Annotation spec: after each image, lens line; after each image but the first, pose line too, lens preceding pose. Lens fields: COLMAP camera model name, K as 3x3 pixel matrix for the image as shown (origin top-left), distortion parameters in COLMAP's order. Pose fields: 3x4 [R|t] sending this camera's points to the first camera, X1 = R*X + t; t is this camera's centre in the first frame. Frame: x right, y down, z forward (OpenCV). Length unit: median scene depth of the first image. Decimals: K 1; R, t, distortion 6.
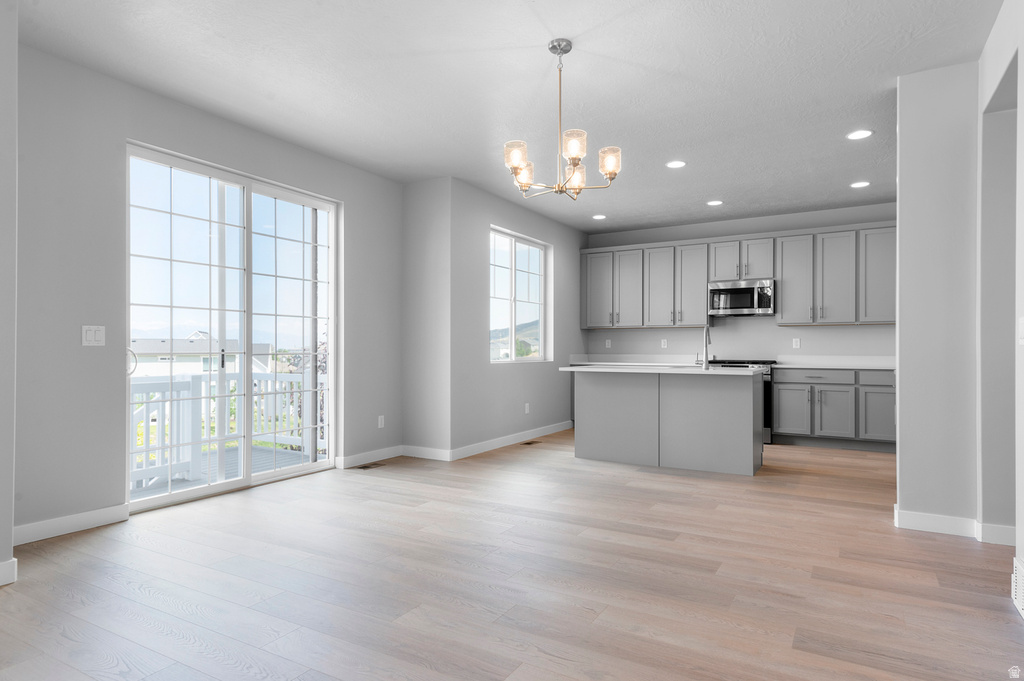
lens RADIAL K [[583.6, 0, 512.0], [0, 583.6, 347.9], [0, 0, 1]] dist [0.004577, 0.000563]
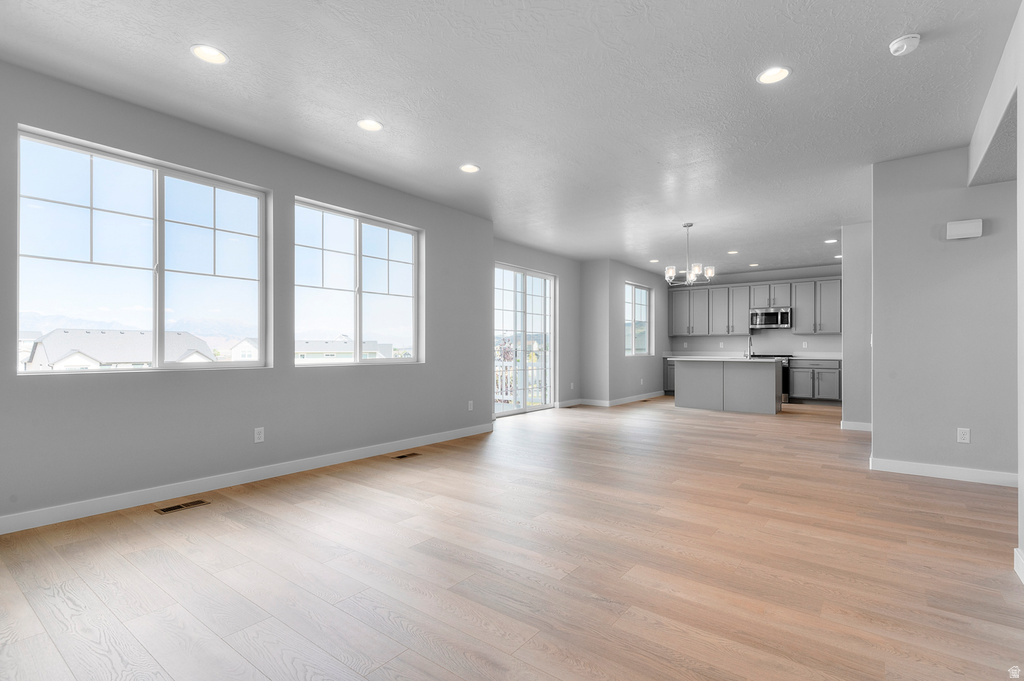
lens RADIAL K [[490.5, 0, 512.8], [0, 490.5, 345.6], [0, 0, 1]] dist [0.015531, -0.000703]
pose [[0.992703, -0.001633, -0.120576, -0.184318], [0.001365, 0.999996, -0.002307, -0.003707], [0.120579, 0.002125, 0.992701, -0.529009]]
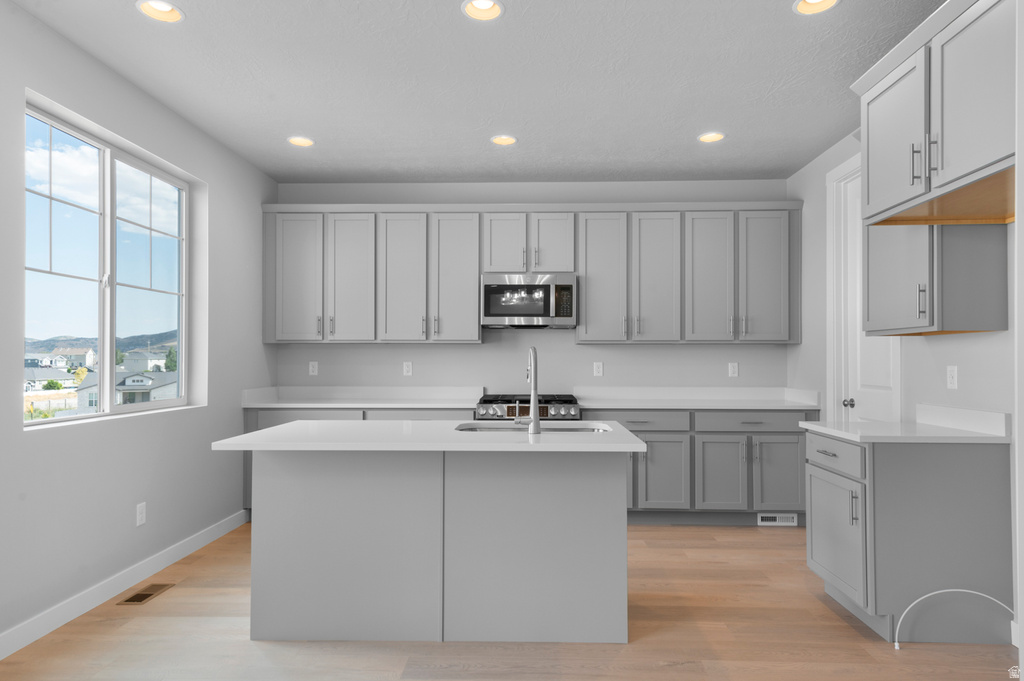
lens RADIAL K [[626.9, 0, 515.0], [0, 626.9, 352.1], [0, 0, 1]] dist [0.036166, 0.000302]
pose [[0.876806, 0.004549, 0.480823, 0.043385], [-0.000558, 0.999964, -0.008443, -0.022489], [-0.480844, 0.007134, 0.876777, 0.406328]]
